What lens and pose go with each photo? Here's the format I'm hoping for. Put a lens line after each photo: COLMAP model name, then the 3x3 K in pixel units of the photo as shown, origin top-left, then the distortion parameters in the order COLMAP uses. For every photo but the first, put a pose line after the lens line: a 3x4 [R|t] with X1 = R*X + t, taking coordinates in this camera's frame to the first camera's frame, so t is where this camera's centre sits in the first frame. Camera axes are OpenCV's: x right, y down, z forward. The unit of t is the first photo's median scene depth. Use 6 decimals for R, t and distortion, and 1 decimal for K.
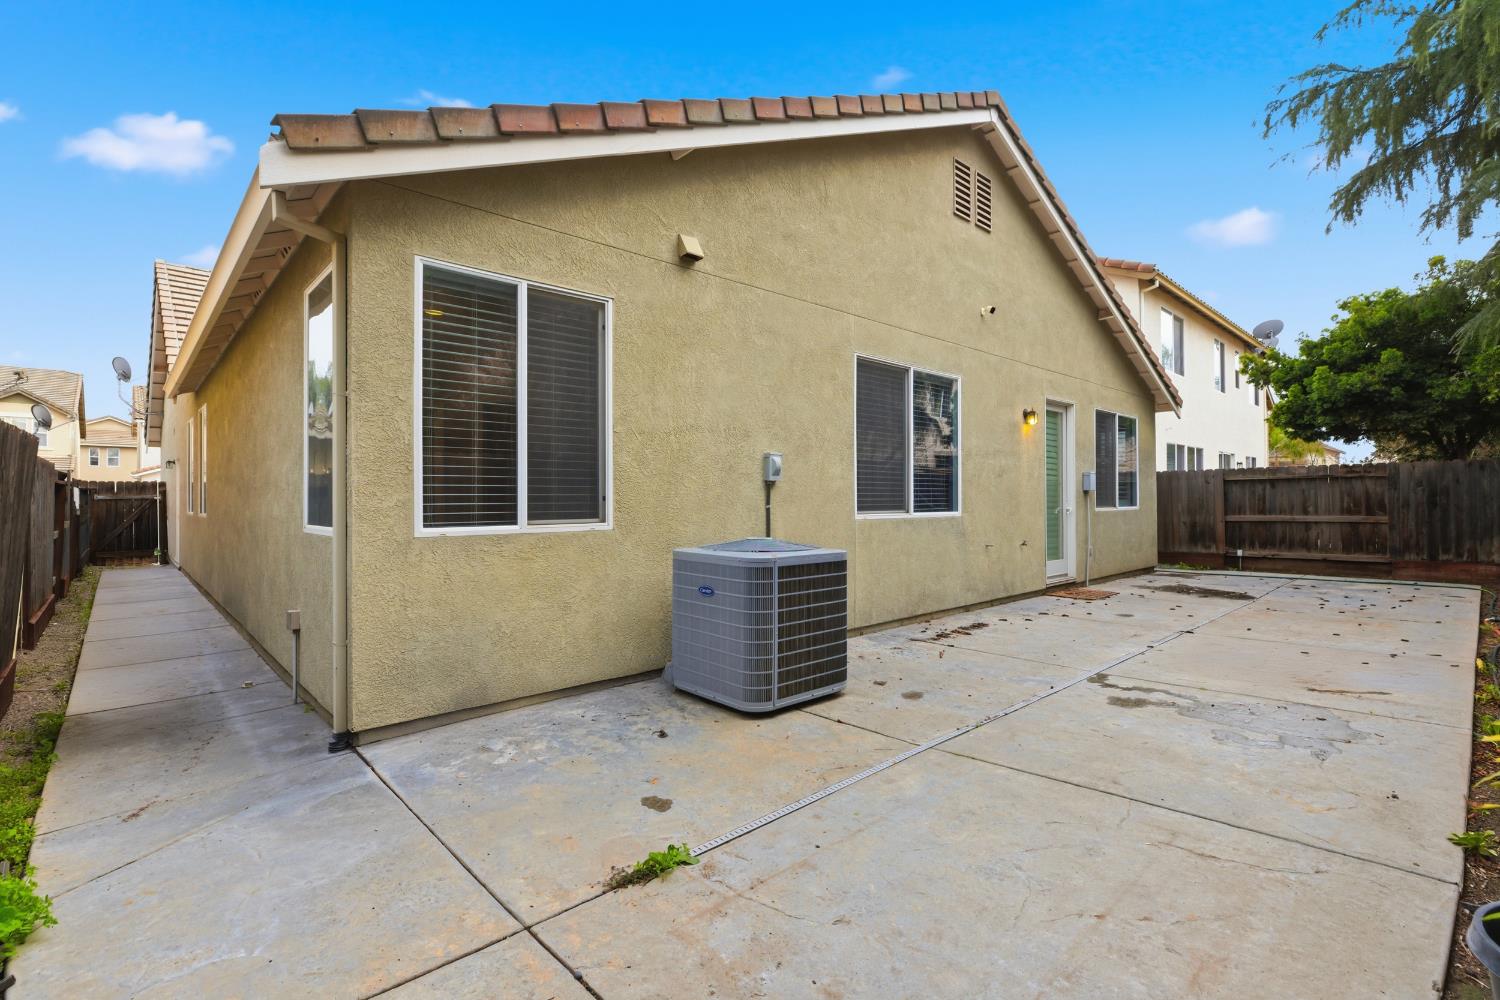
lens RADIAL K [[679.4, 0, 754.4], [0, 679.4, 500.9], [0, 0, 1]] dist [-0.002152, -0.000694]
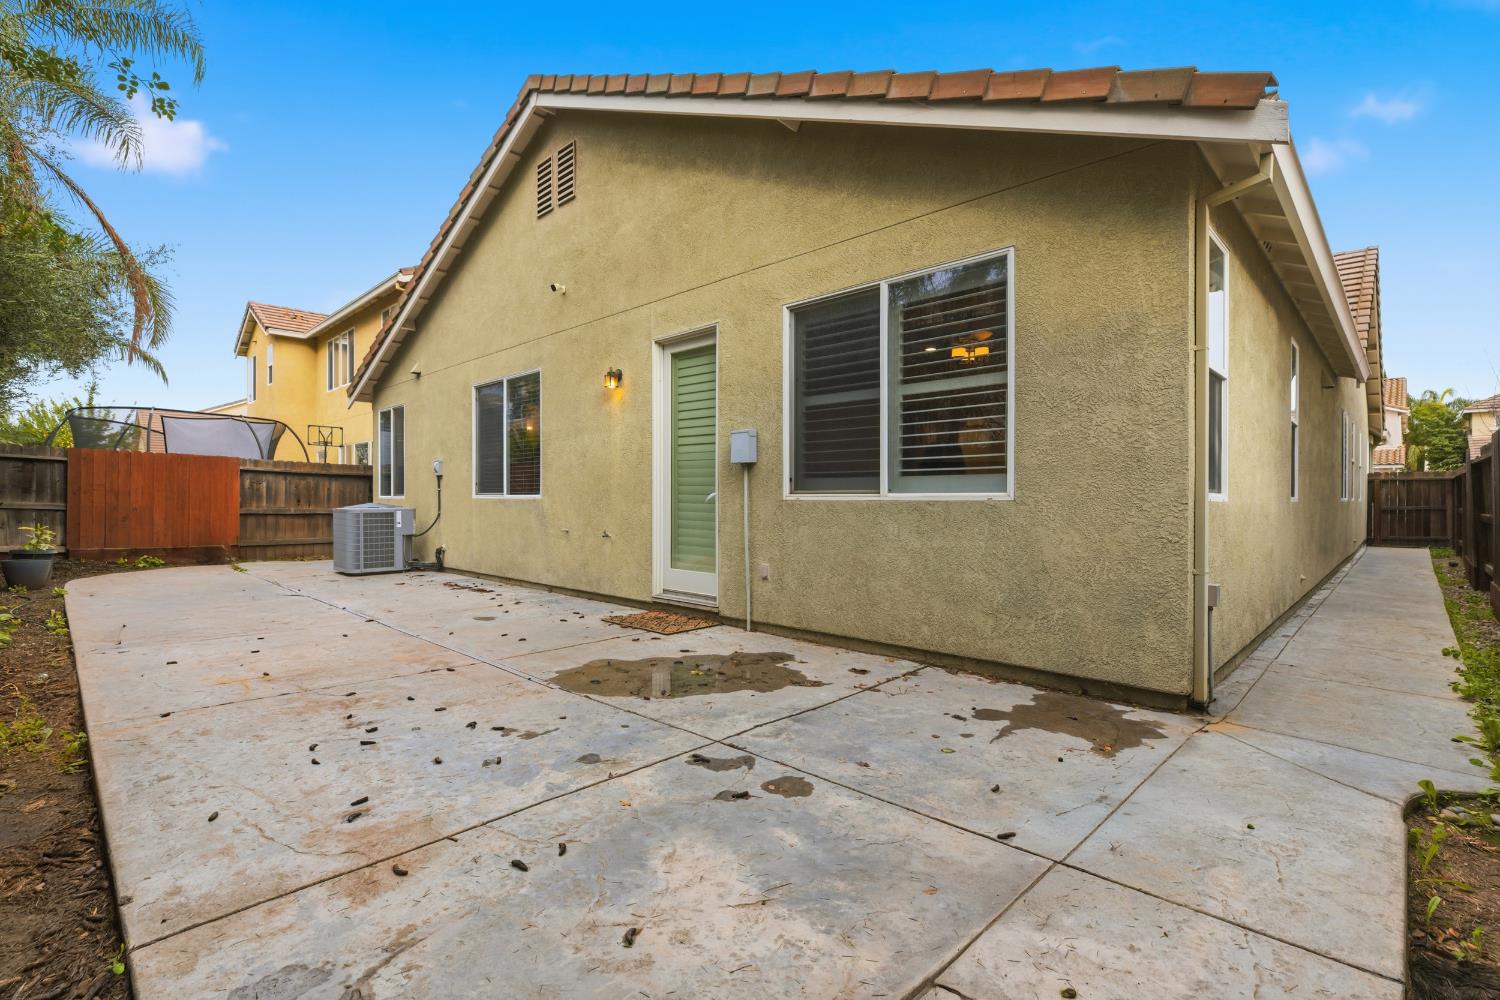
lens RADIAL K [[668.9, 0, 750.9], [0, 668.9, 473.7], [0, 0, 1]] dist [-0.037035, -0.000143]
pose [[0.033001, 0.001189, -0.999455, 1.226807], [0.027937, 0.999607, 0.002112, -0.009453], [0.999065, -0.027991, 0.032955, 1.168042]]
